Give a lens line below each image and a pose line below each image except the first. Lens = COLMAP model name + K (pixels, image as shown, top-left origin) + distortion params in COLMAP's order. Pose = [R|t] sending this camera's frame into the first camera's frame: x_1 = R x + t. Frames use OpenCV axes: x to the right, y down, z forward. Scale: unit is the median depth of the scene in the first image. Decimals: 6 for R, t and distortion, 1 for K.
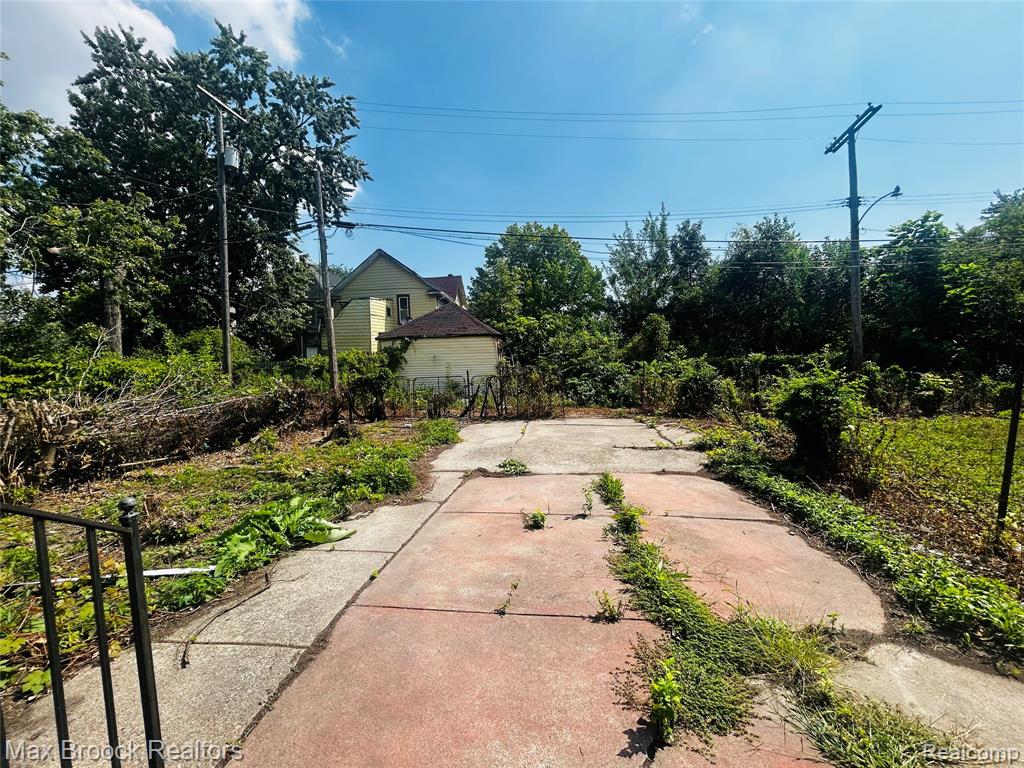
lens RADIAL K [[411.6, 0, 513.7], [0, 411.6, 375.2], [0, 0, 1]] dist [0.000045, 0.000506]
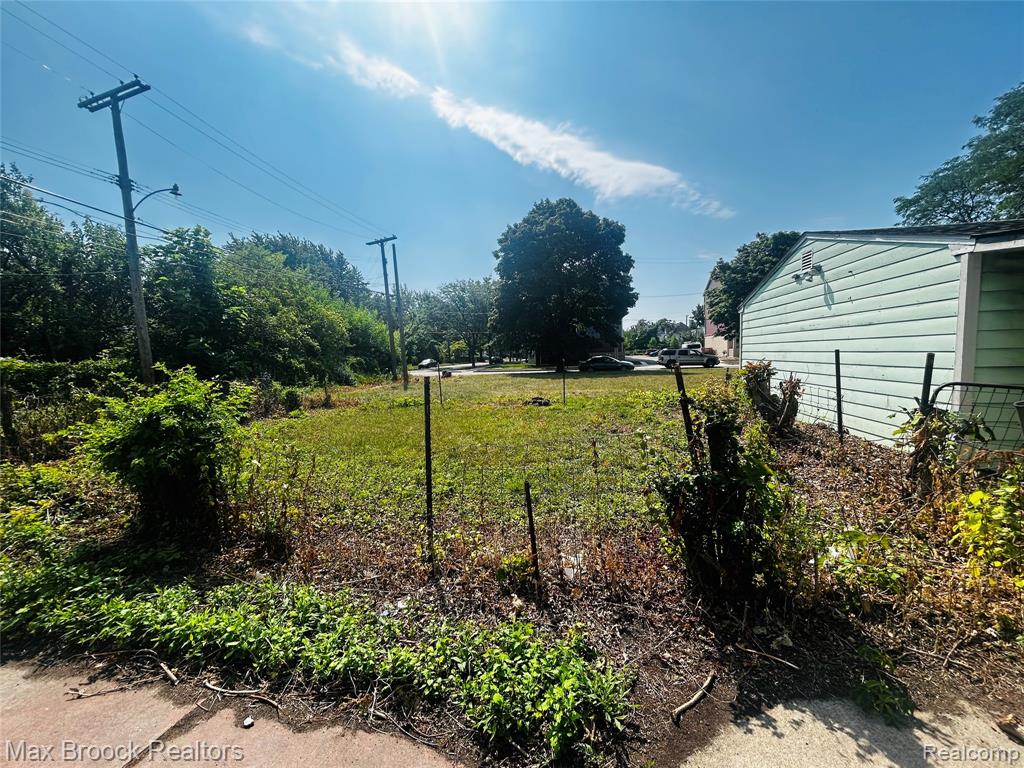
lens RADIAL K [[411.6, 0, 507.4], [0, 411.6, 386.3], [0, 0, 1]] dist [0.000045, 0.000506]
pose [[0.114675, -0.044604, 0.992401, 0.055274], [0.042313, 0.998304, 0.039980, -0.002564], [-0.992502, 0.037407, 0.116368, 0.137812]]
